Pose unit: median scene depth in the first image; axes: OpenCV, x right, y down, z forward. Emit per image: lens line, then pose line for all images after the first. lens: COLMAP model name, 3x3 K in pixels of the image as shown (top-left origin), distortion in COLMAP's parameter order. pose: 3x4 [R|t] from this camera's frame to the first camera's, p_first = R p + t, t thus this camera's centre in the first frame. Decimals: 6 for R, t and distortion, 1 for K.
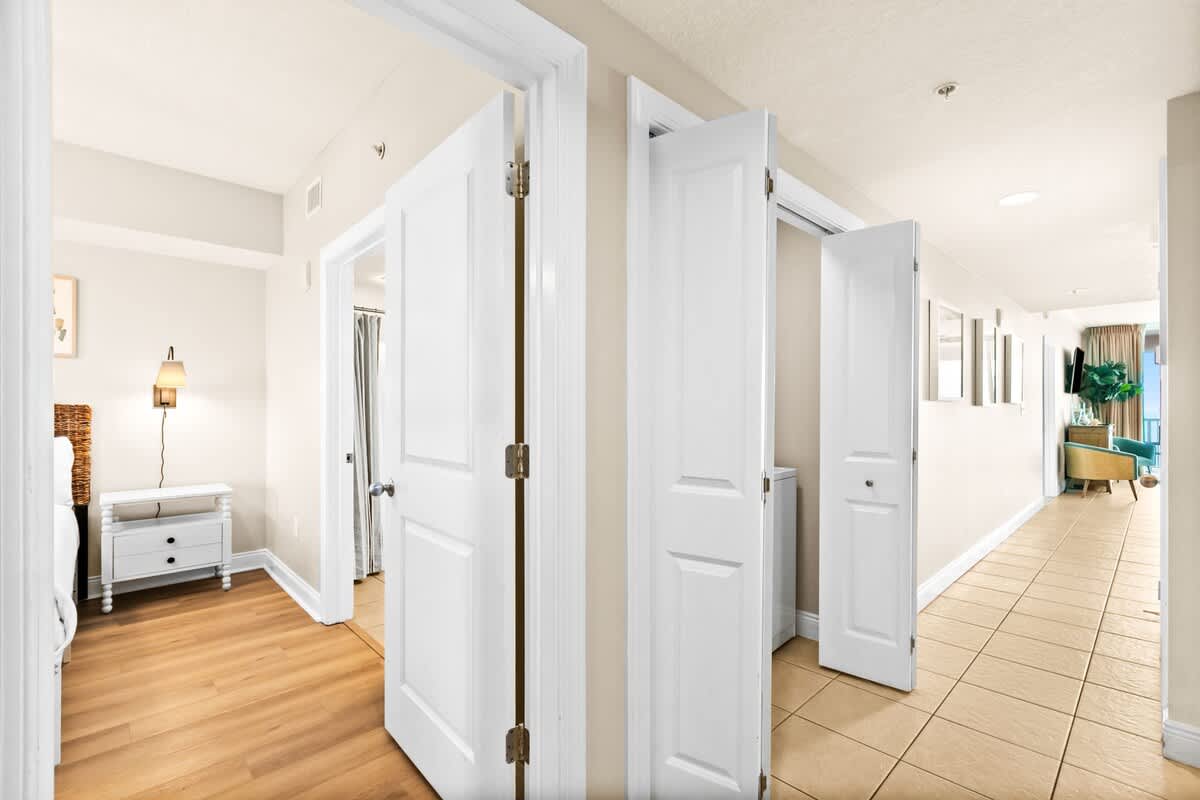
lens RADIAL K [[529.9, 0, 599.5], [0, 529.9, 396.3], [0, 0, 1]] dist [-0.000317, 0.001214]
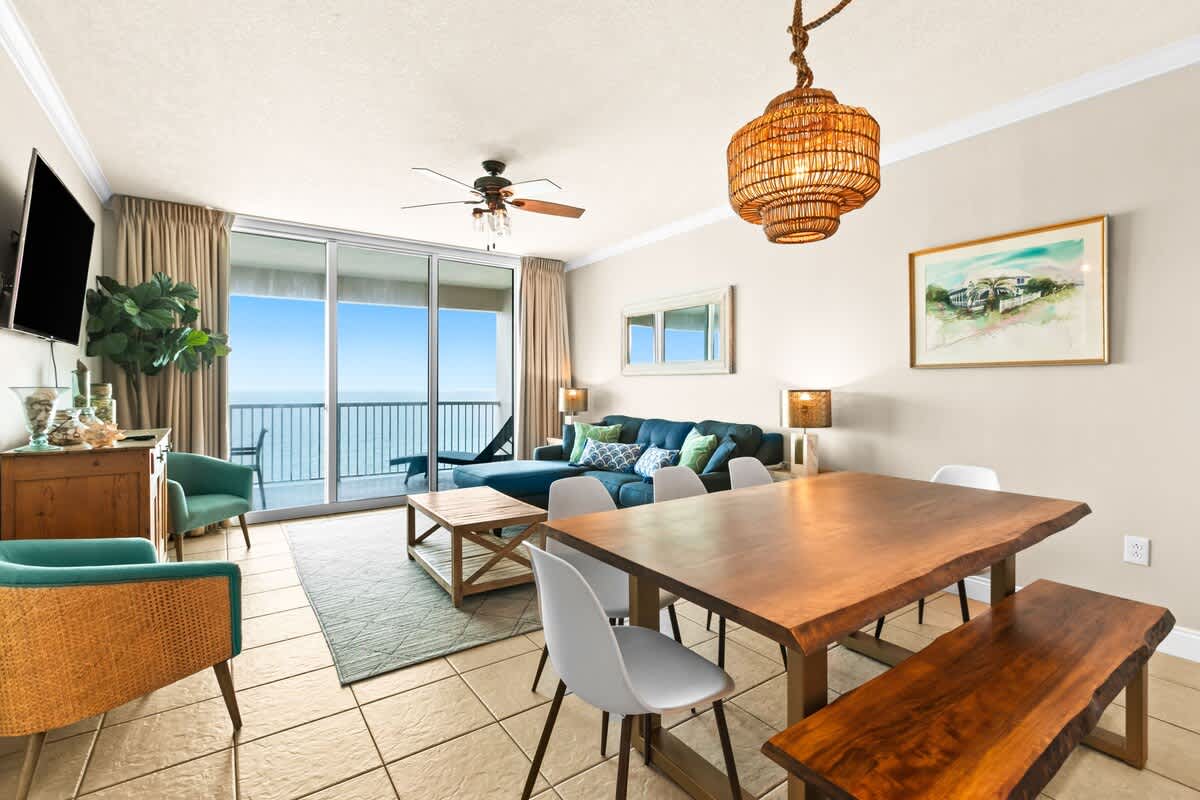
lens RADIAL K [[529.9, 0, 602.5], [0, 529.9, 395.8], [0, 0, 1]] dist [-0.000317, 0.001214]
pose [[0.129290, -0.016942, 0.991462, 0.591902], [-0.020882, 0.999586, 0.019804, 0.014098], [-0.991387, -0.023264, 0.128882, 0.602115]]
